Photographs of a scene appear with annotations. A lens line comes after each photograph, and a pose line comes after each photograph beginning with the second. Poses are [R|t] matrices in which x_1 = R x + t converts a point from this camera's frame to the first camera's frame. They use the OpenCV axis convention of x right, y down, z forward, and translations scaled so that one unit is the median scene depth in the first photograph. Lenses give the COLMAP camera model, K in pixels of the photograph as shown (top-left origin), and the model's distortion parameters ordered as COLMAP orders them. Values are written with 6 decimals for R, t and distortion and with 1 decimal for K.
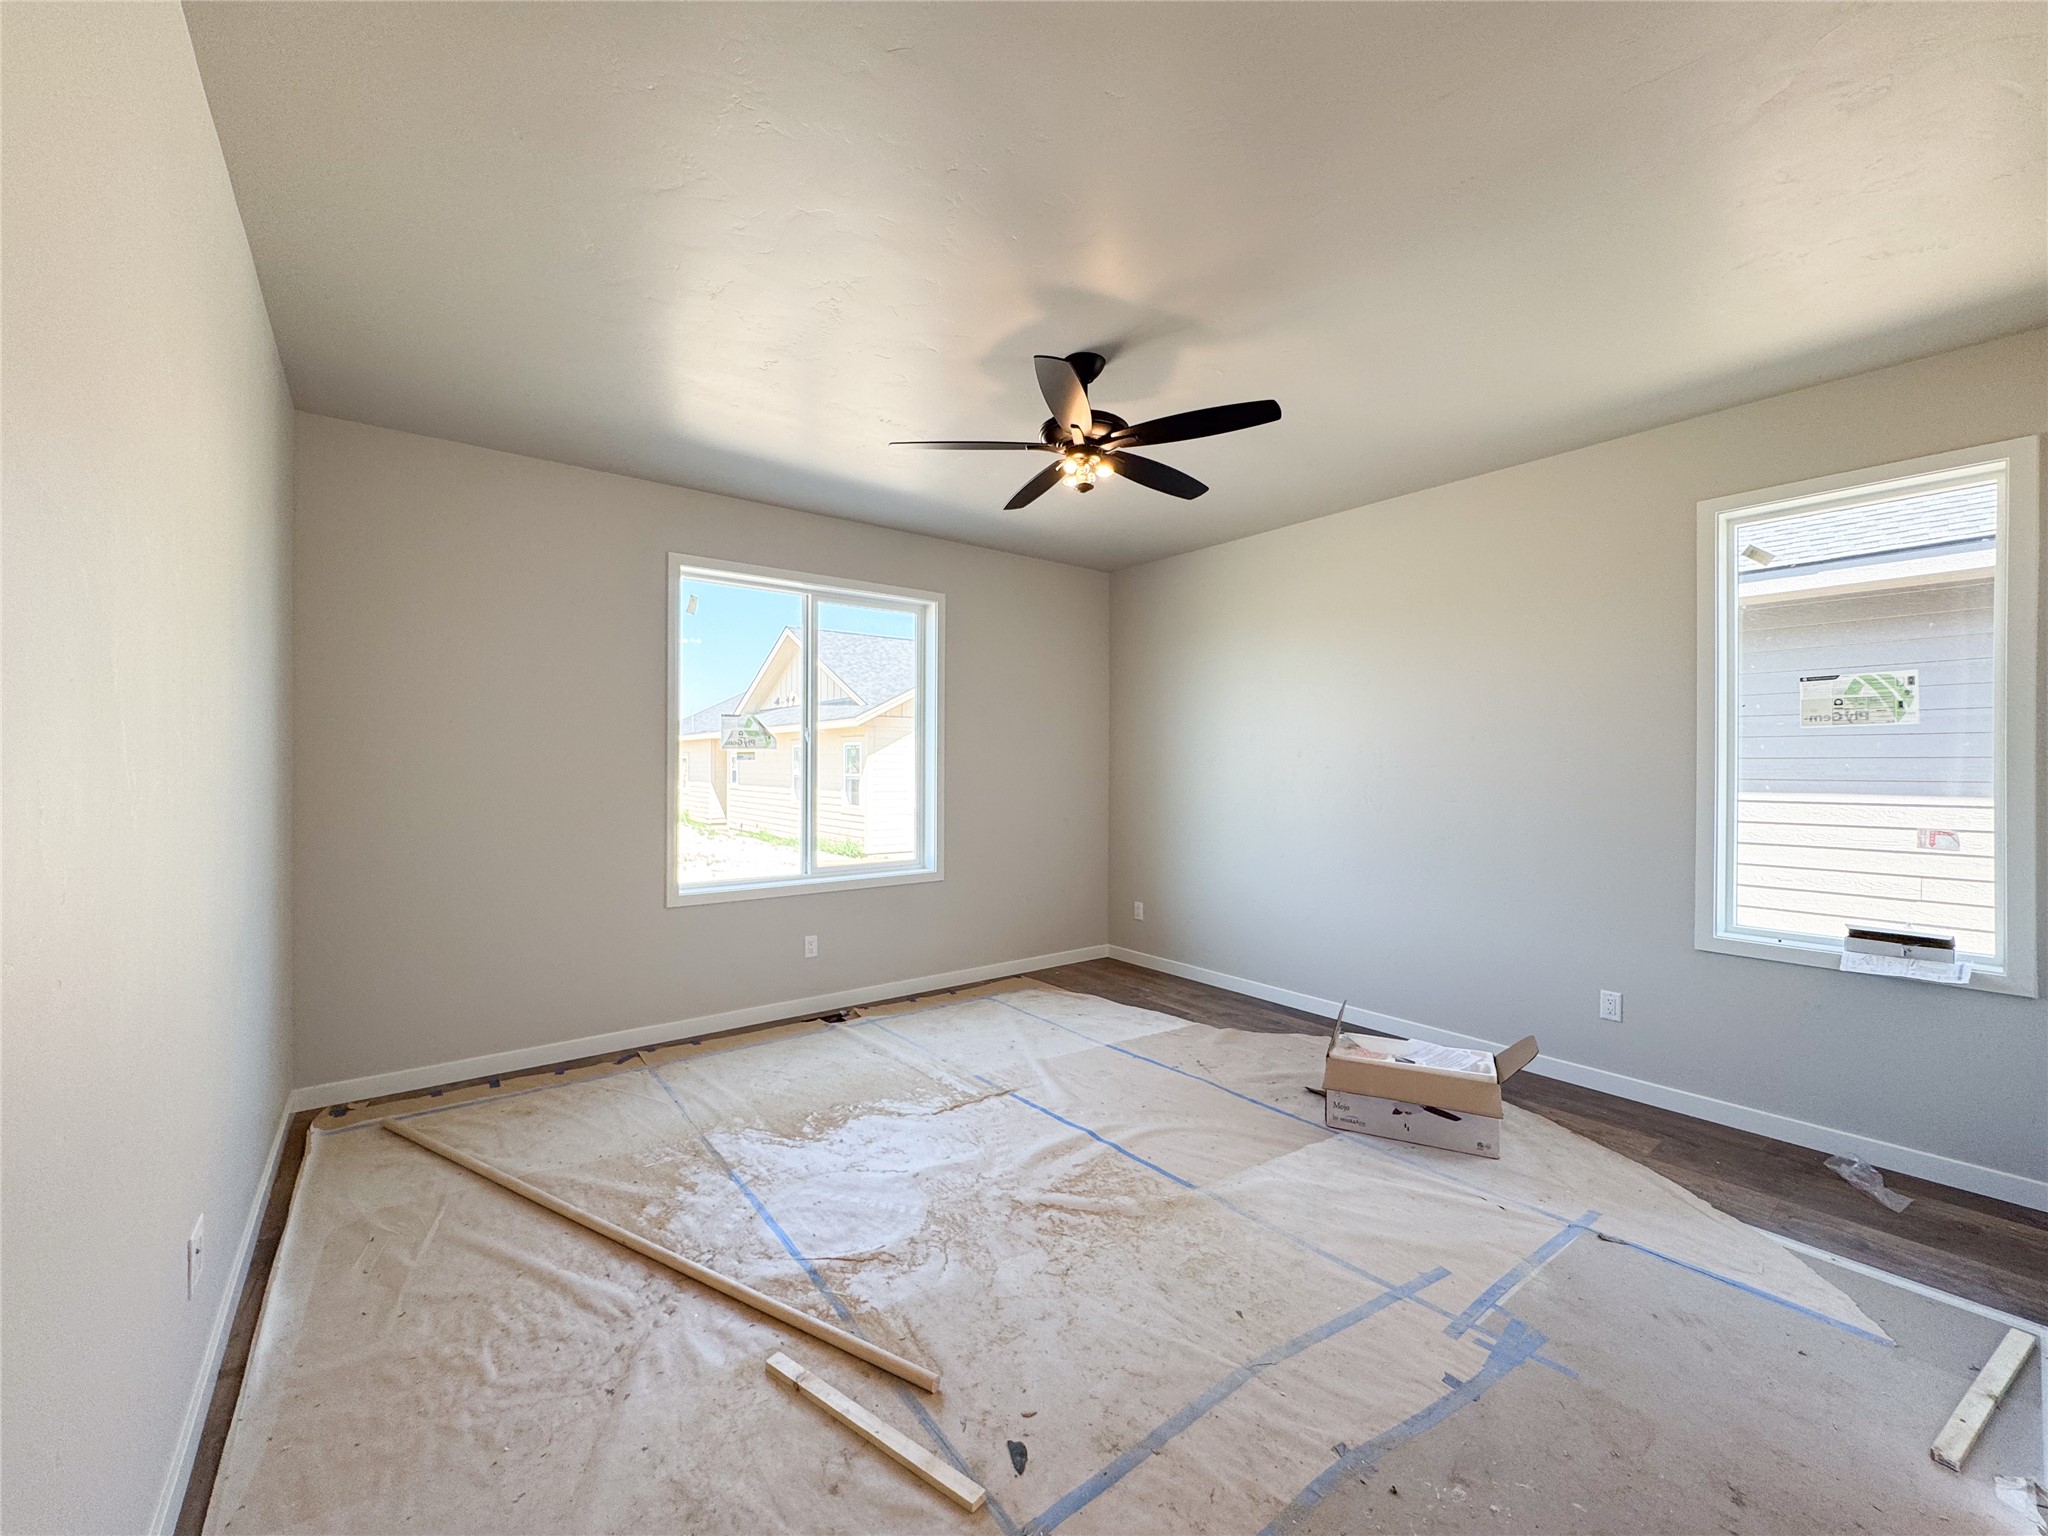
lens RADIAL K [[831.2, 0, 1024.0], [0, 831.2, 768.0], [0, 0, 1]] dist [0.000129, -0.000032]
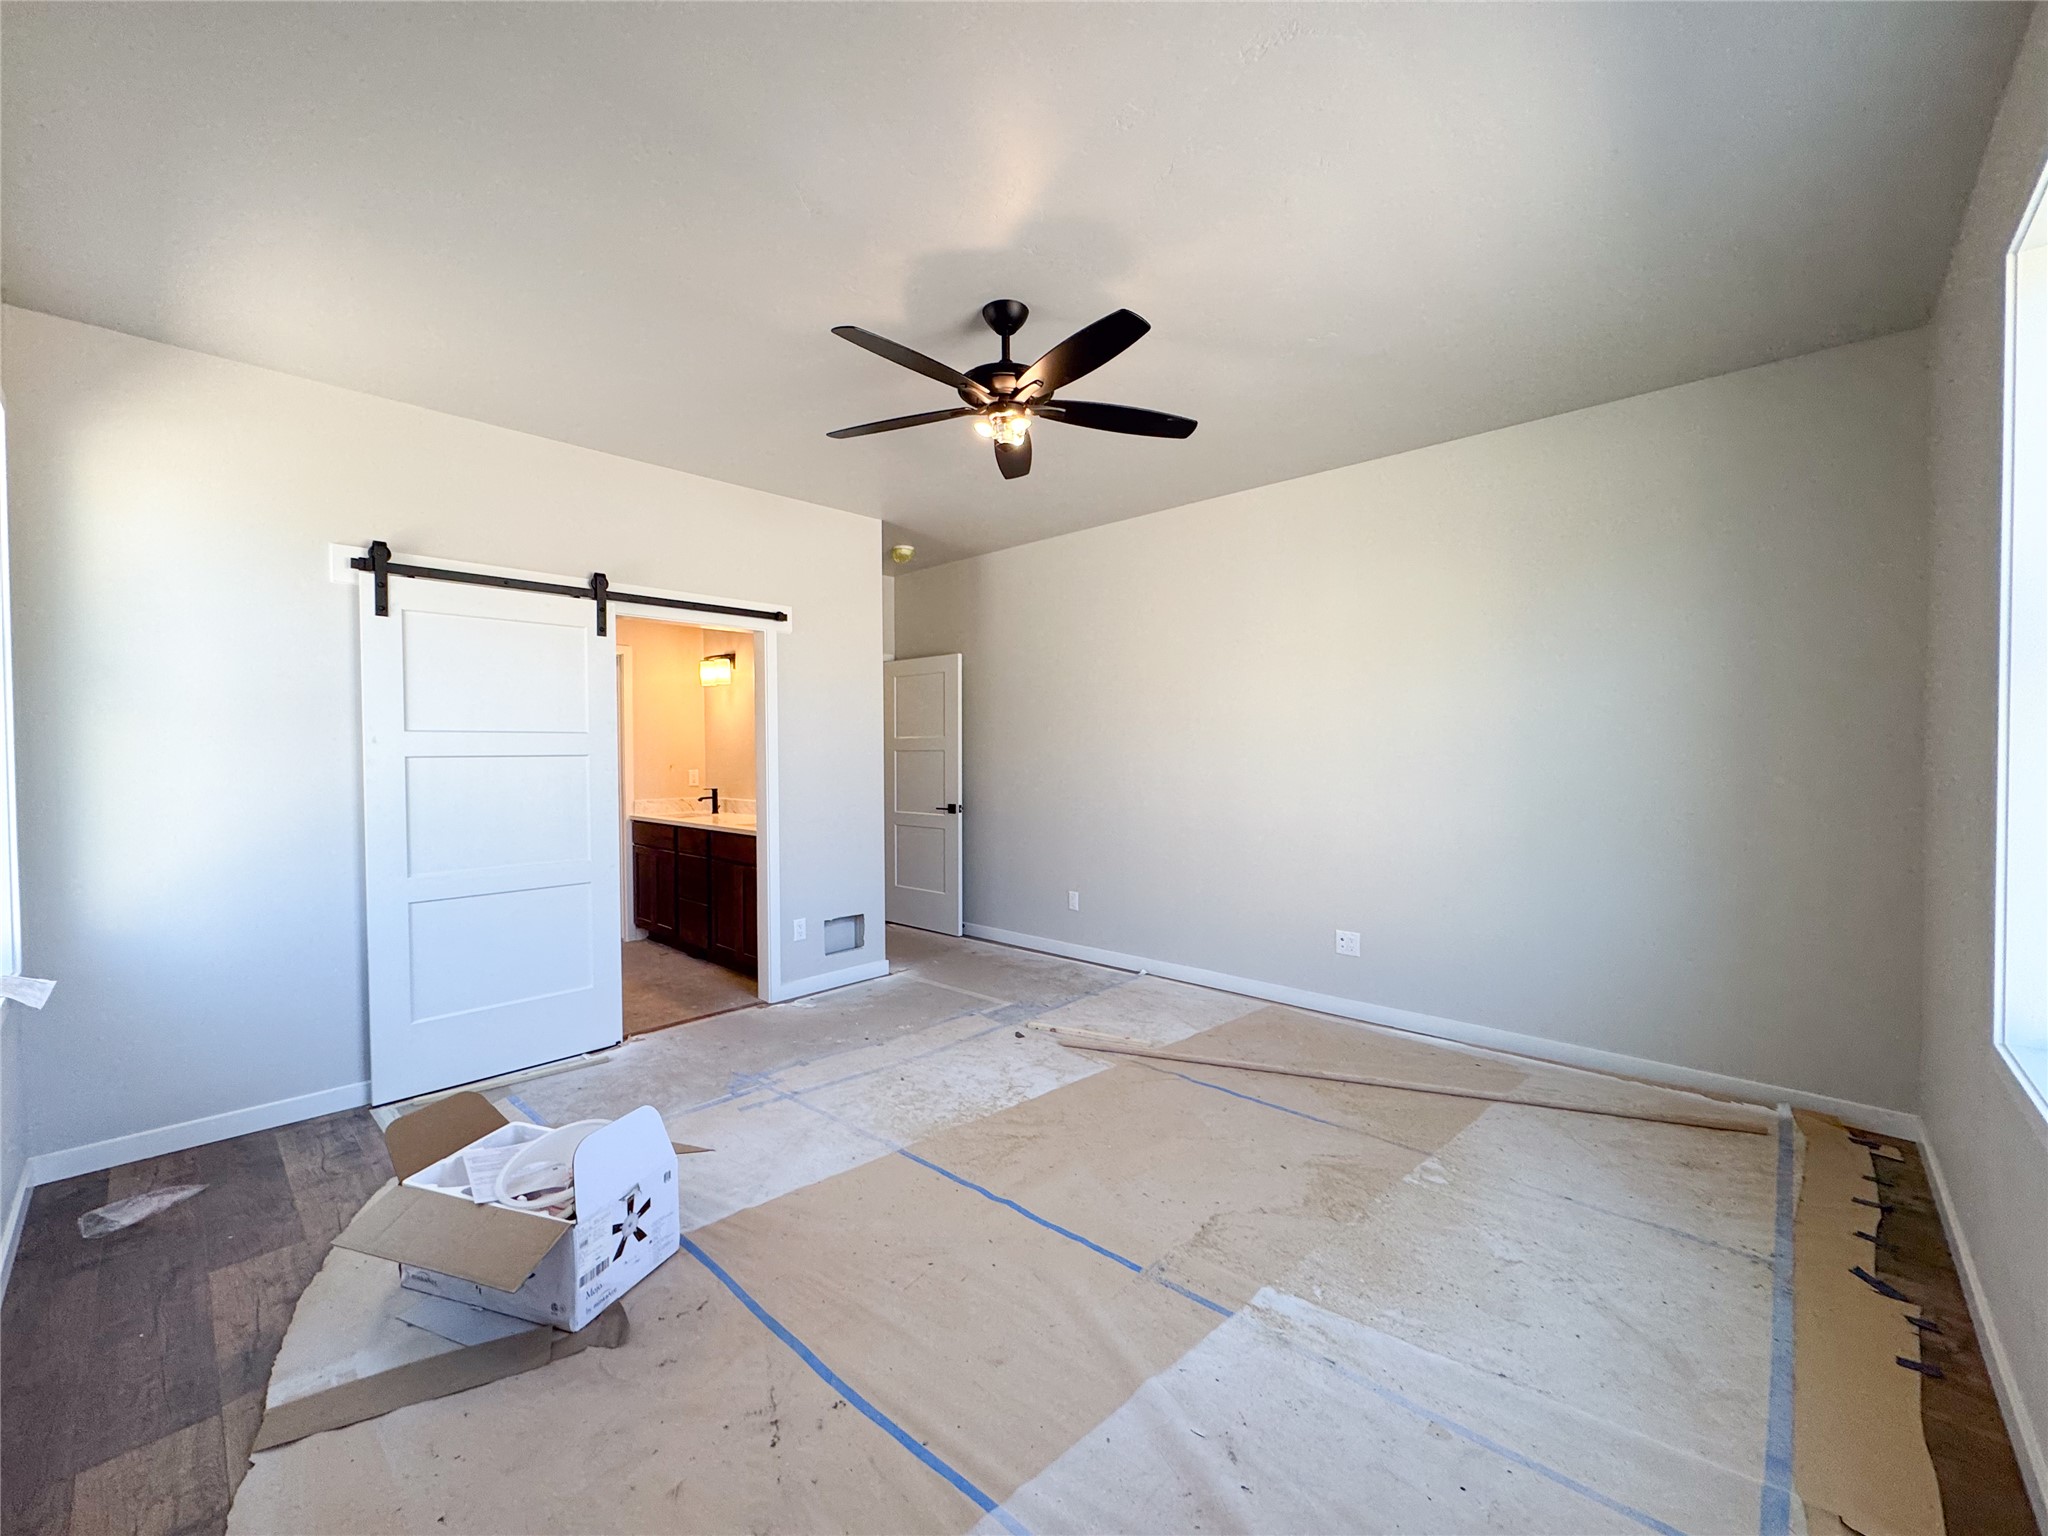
lens RADIAL K [[831.2, 0, 1024.0], [0, 831.2, 768.0], [0, 0, 1]] dist [0.000129, -0.000032]
pose [[-0.987949, 0.005852, -0.154667, 0.209781], [0.002212, 0.999717, 0.023694, 0.002234], [0.154762, 0.023066, -0.987682, 2.035115]]
